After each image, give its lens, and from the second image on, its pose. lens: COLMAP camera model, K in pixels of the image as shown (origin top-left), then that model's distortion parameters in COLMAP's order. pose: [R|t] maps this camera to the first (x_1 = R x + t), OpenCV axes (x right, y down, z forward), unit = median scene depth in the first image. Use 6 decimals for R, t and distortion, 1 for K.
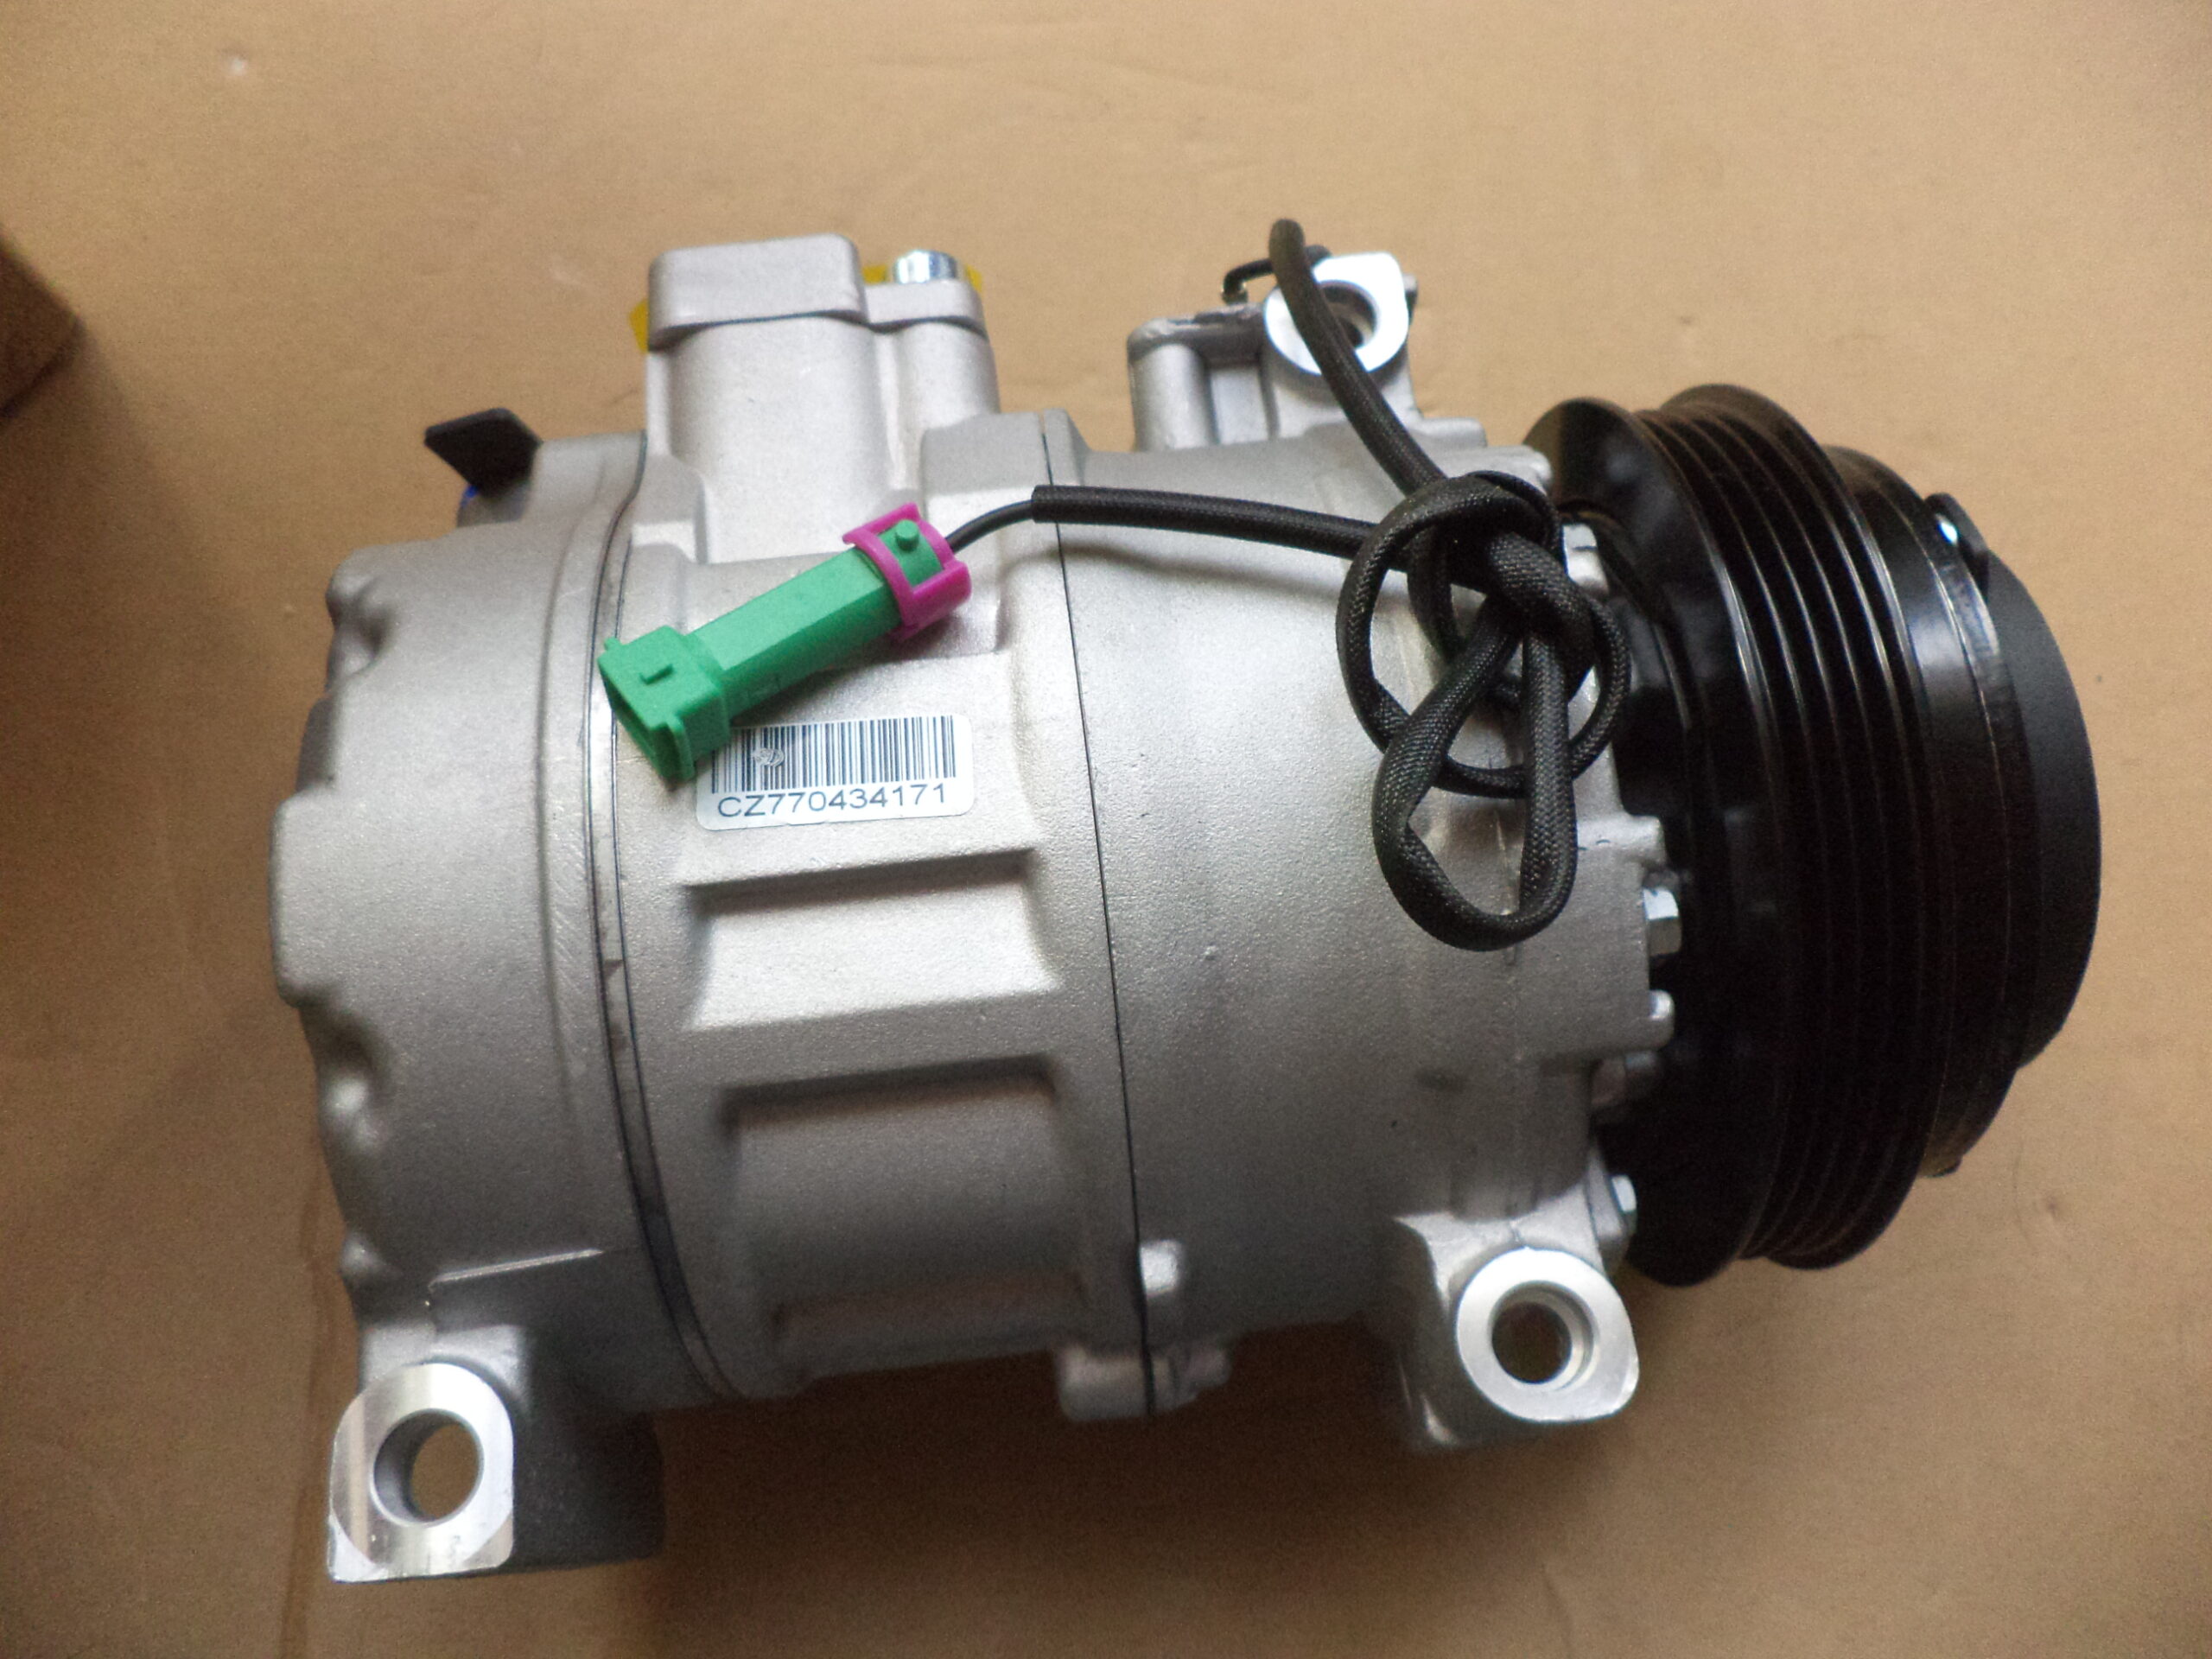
lens RADIAL K [[1810.7, 0, 1106.0], [0, 1810.7, 829.5], [0, 0, 1]] dist [-0.013324, -0.004211]
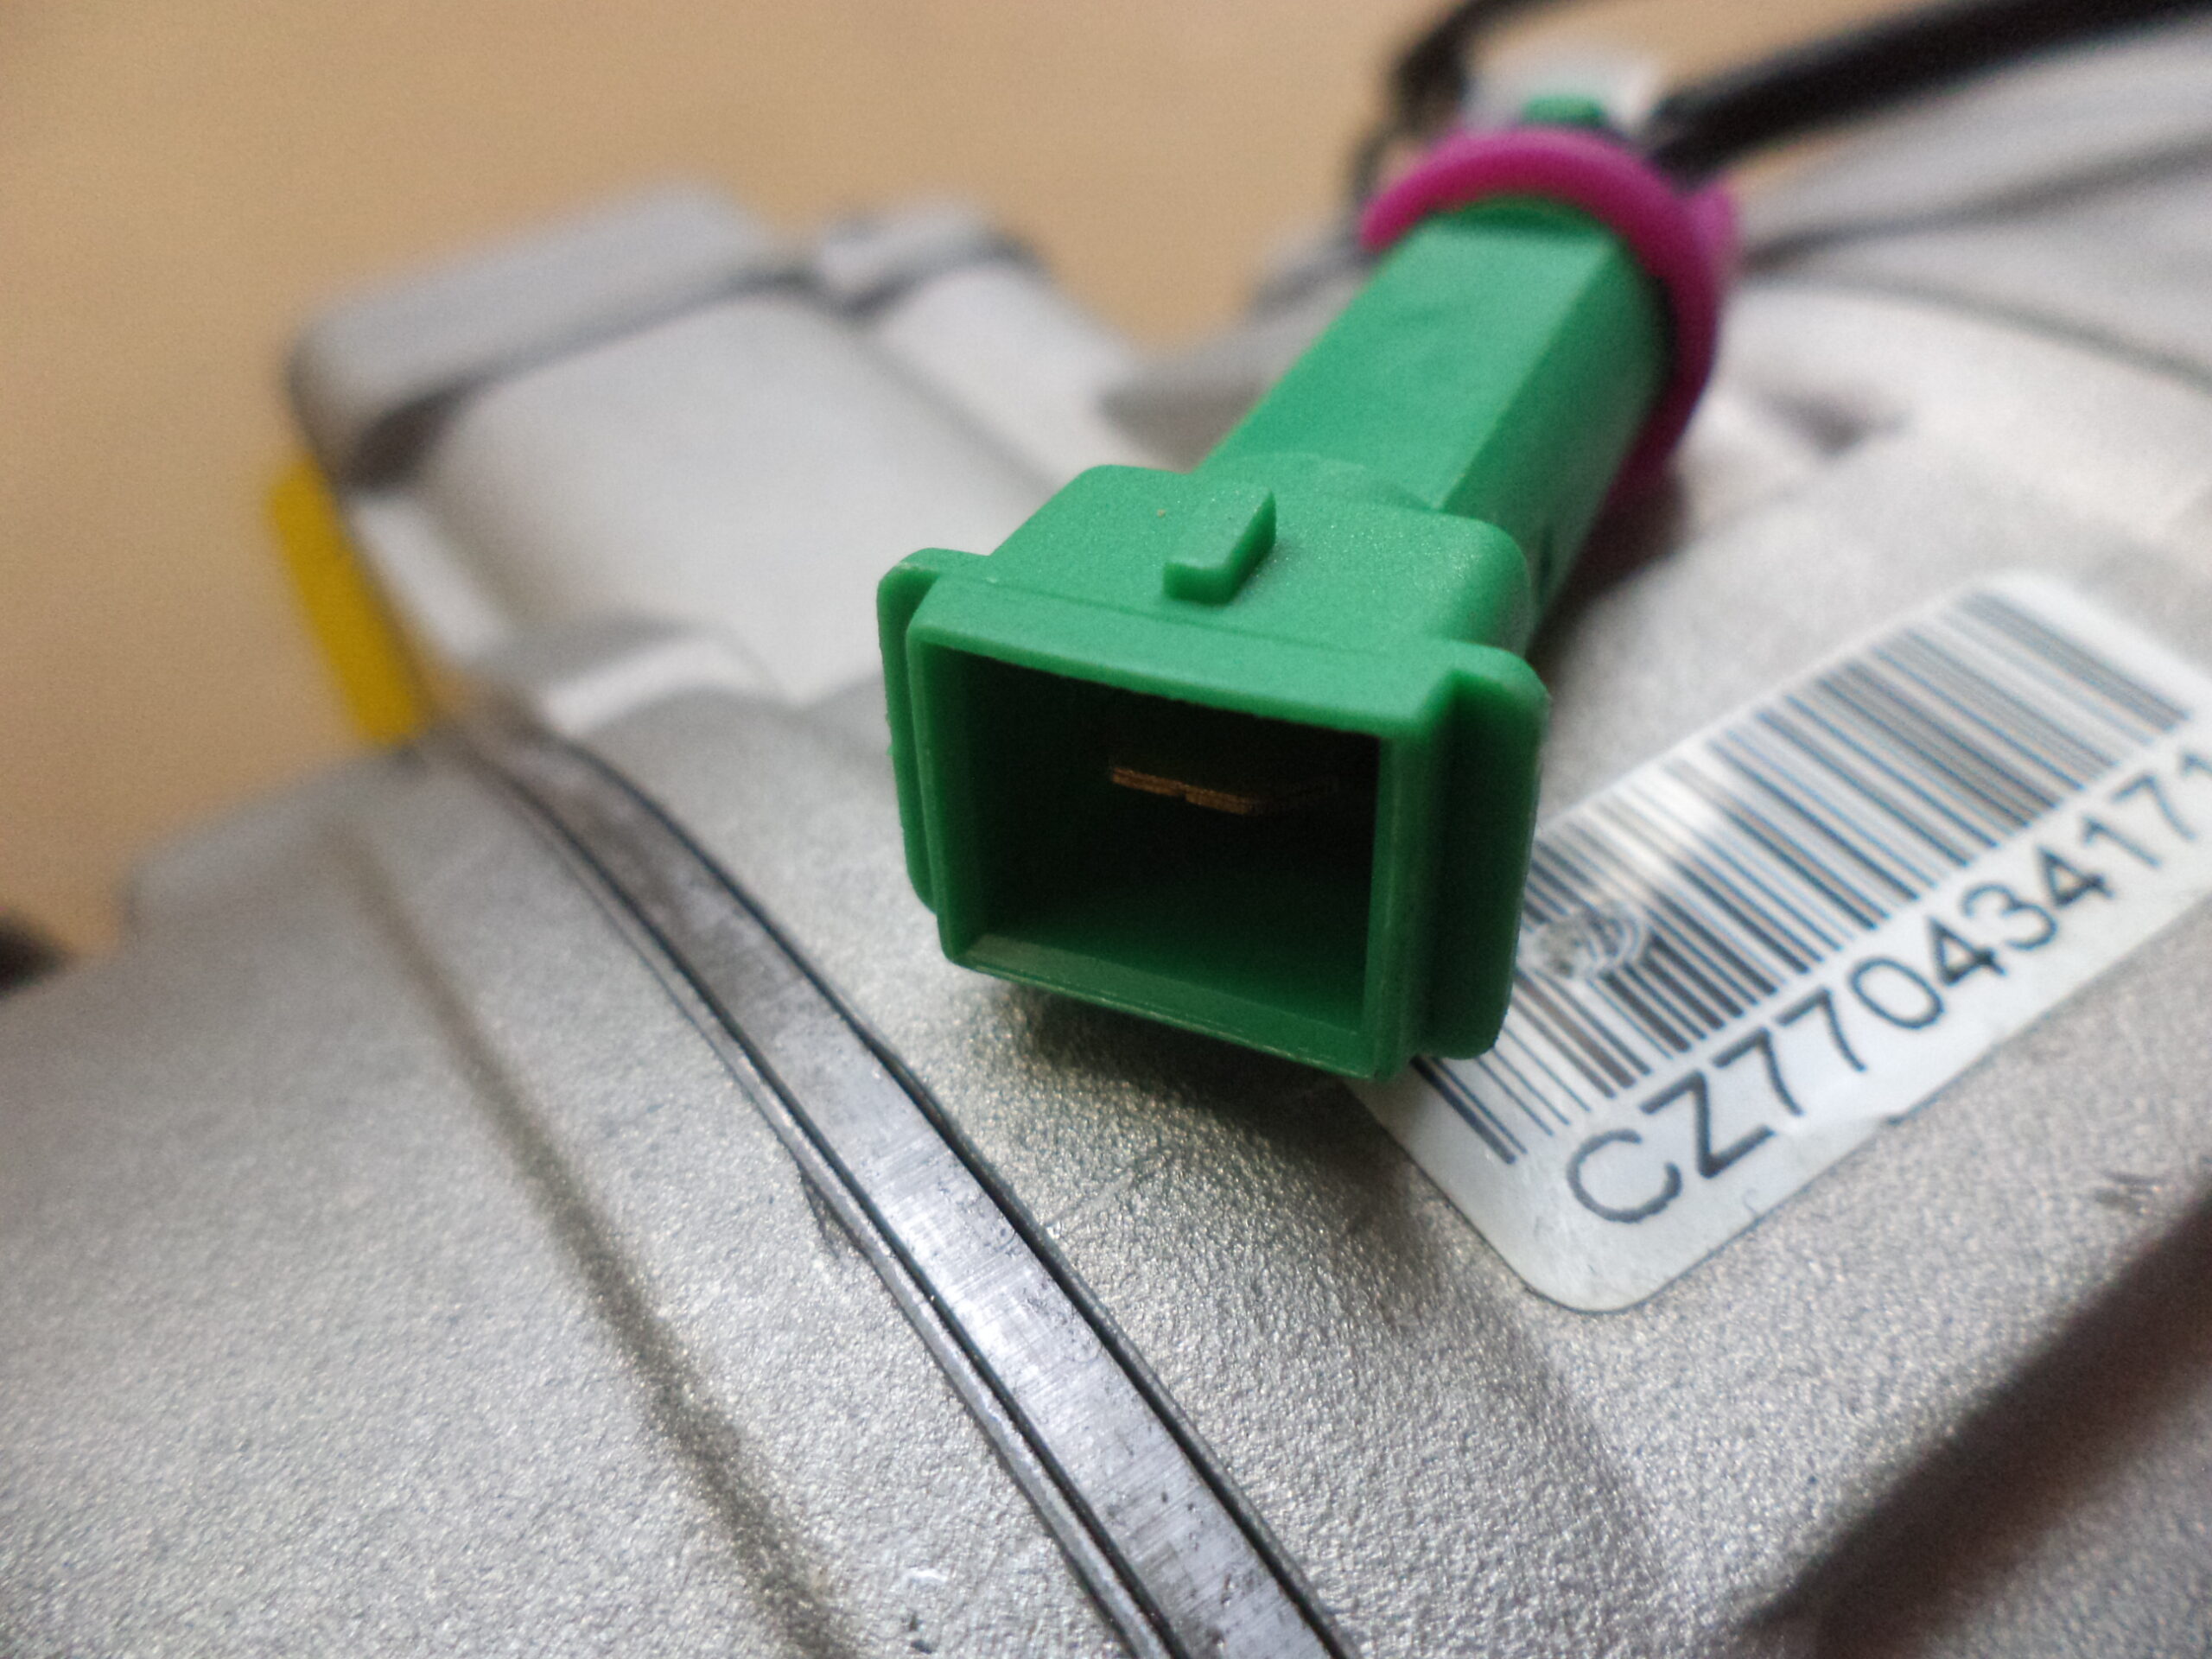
lens RADIAL K [[1810.7, 0, 1106.0], [0, 1810.7, 829.5], [0, 0, 1]] dist [-0.013324, -0.004211]
pose [[0.870958, -0.378717, 0.313060, -0.311040], [0.472676, 0.819788, -0.323302, -0.005924], [-0.134203, 0.429558, 0.893011, 0.798027]]
